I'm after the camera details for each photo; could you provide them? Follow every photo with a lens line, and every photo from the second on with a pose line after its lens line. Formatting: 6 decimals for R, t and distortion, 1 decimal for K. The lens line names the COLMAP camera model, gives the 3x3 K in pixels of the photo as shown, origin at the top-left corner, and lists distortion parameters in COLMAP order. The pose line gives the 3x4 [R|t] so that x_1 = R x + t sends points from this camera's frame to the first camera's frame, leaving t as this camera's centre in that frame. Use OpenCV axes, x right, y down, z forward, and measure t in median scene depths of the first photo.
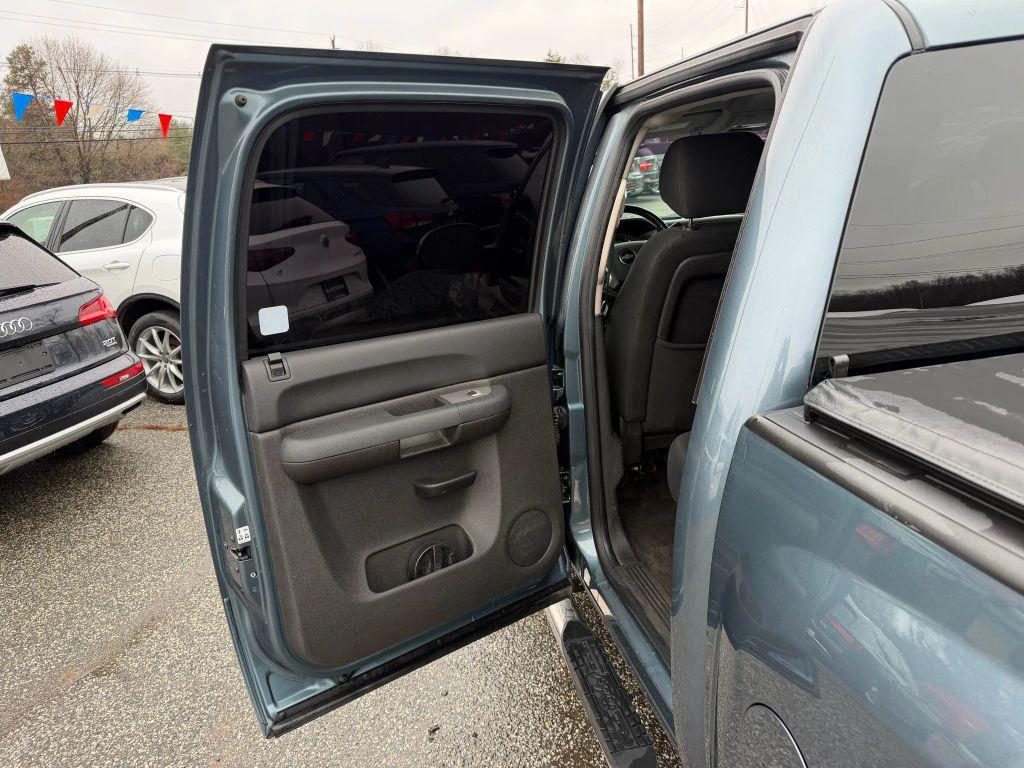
lens RADIAL K [[717.2, 0, 509.4], [0, 717.2, 390.2], [0, 0, 1]] dist [0.028099, -0.036899]
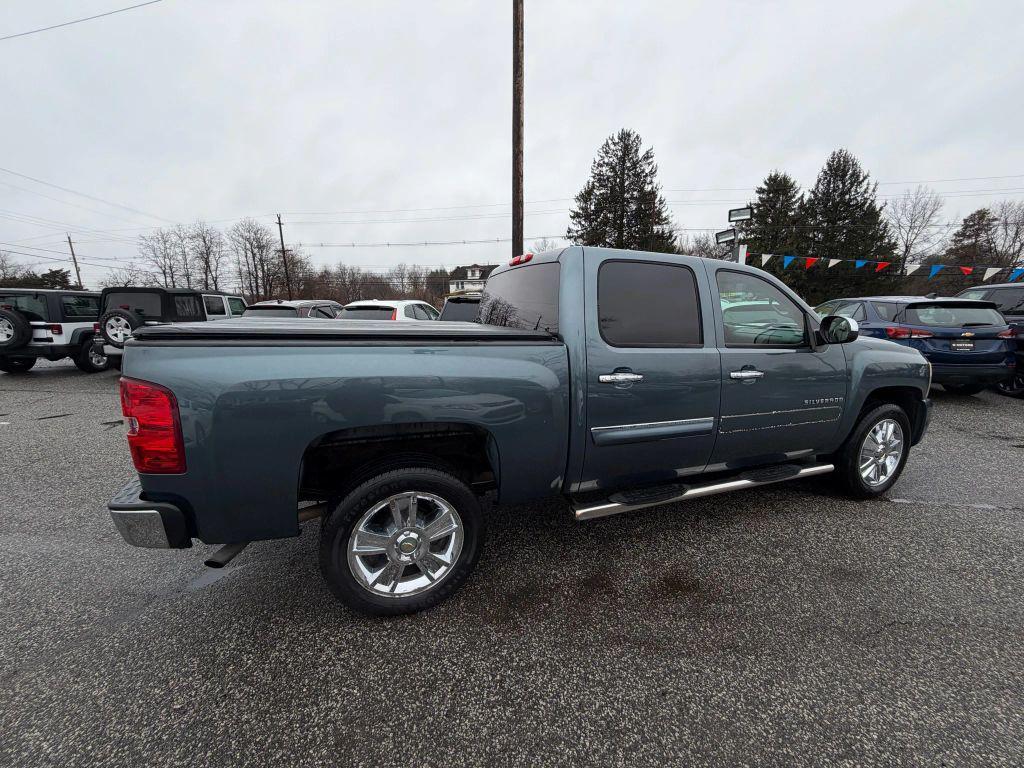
lens RADIAL K [[405.7, 0, 508.9], [0, 405.7, 385.0], [0, 0, 1]] dist [-0.000414, -0.000228]
pose [[0.156950, 0.258172, -0.953265, 2.403674], [-0.317917, 0.927057, 0.198731, -0.193193], [0.935038, 0.271868, 0.227579, 0.318030]]
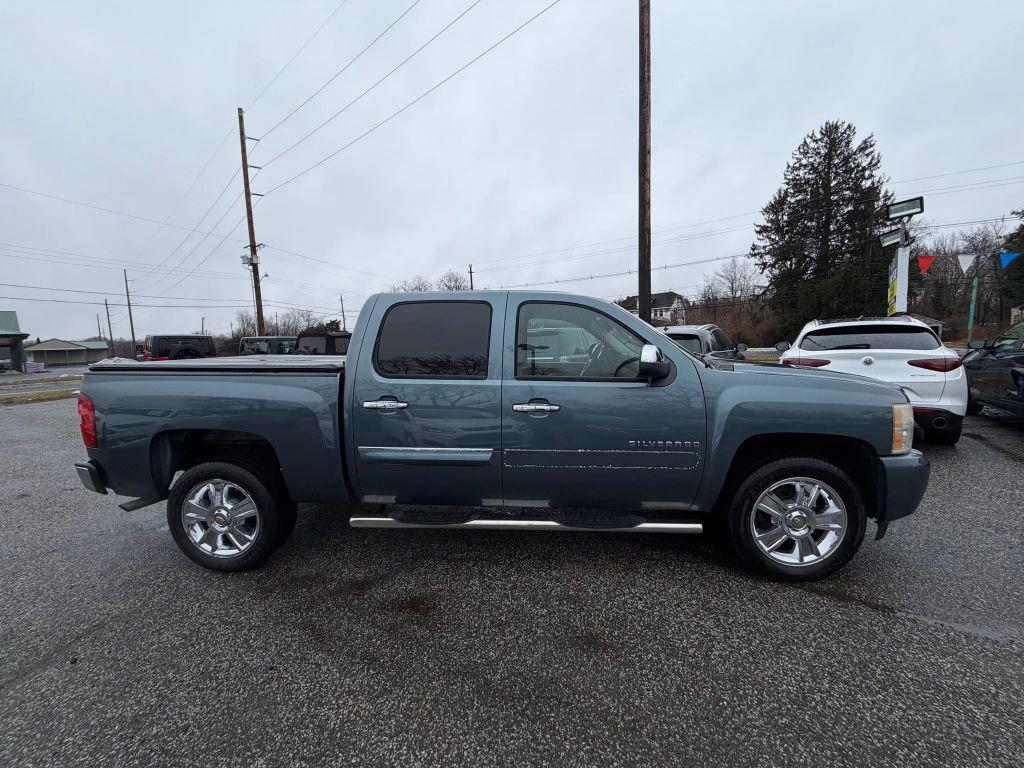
lens RADIAL K [[405.7, 0, 509.6], [0, 405.7, 385.1], [0, 0, 1]] dist [-0.000414, -0.000228]
pose [[-0.268646, 0.185494, -0.945210, 2.481243], [-0.250417, 0.934092, 0.254486, -0.626135], [0.930118, 0.305064, -0.204489, 1.637784]]
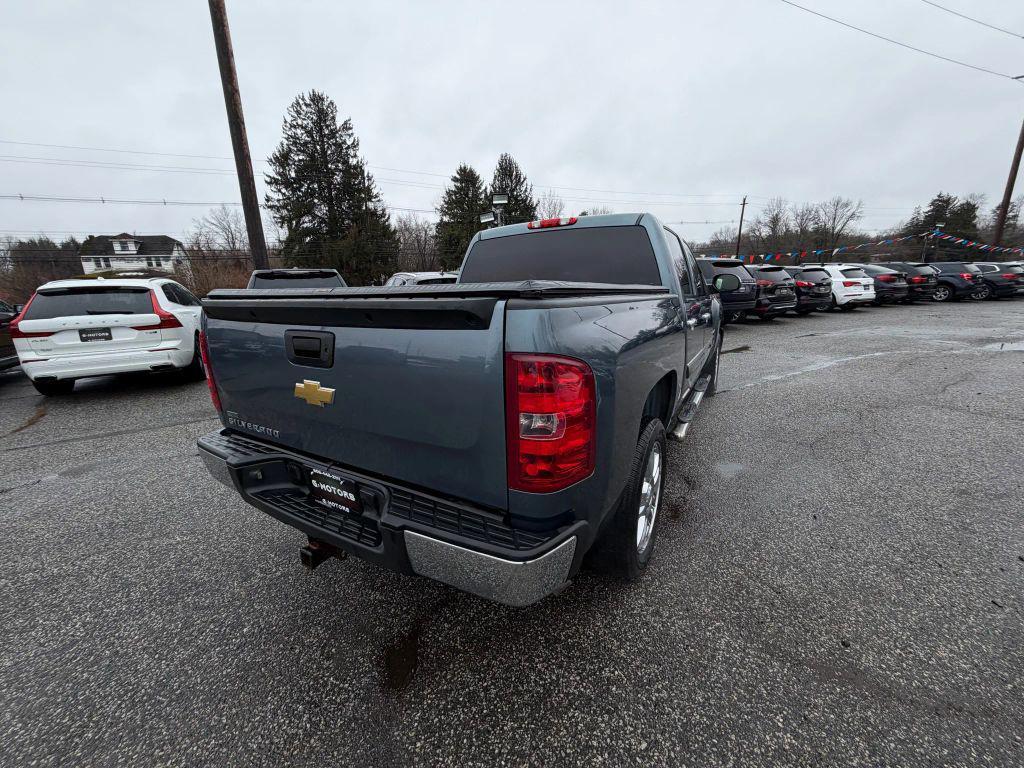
lens RADIAL K [[405.7, 0, 509.4], [0, 405.7, 384.4], [0, 0, 1]] dist [-0.000414, -0.000228]
pose [[0.741076, 0.214102, -0.636370, 1.770458], [-0.232861, 0.970926, 0.055485, 0.252849], [0.629748, 0.107067, 0.769386, -0.750273]]
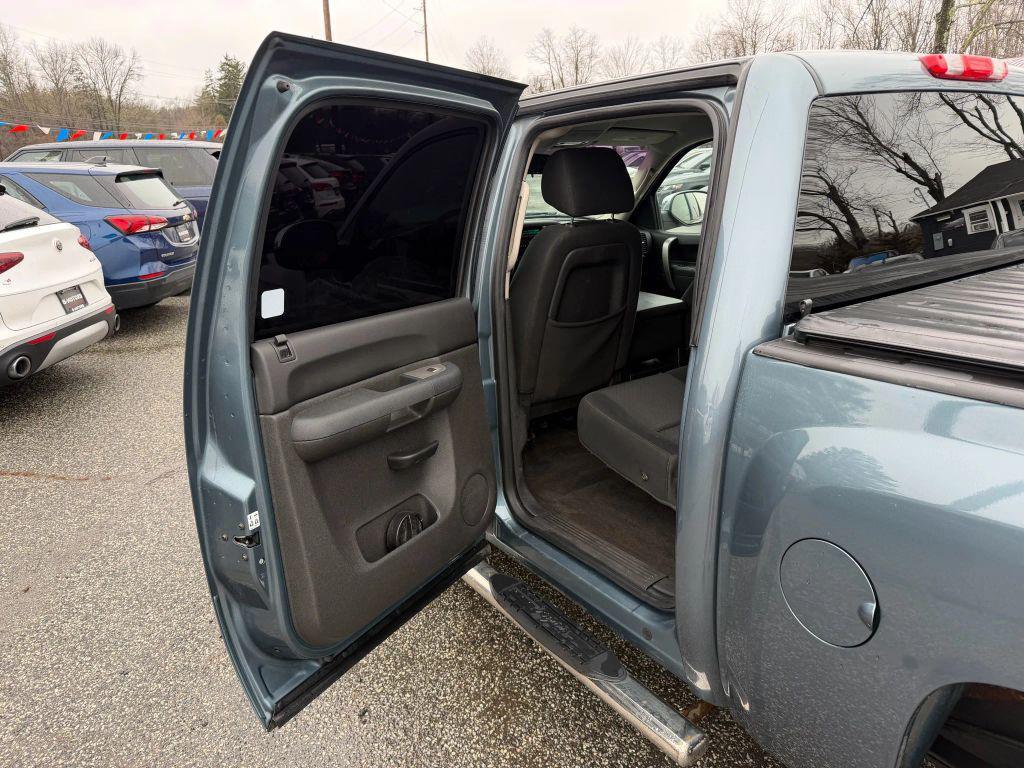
lens RADIAL K [[717.2, 0, 518.7], [0, 717.2, 384.0], [0, 0, 1]] dist [0.028099, -0.036899]
pose [[0.913623, -0.074407, 0.399695, -0.358515], [0.084436, 0.996401, -0.007514, 0.044560], [-0.397698, 0.040613, 0.916617, -0.051621]]
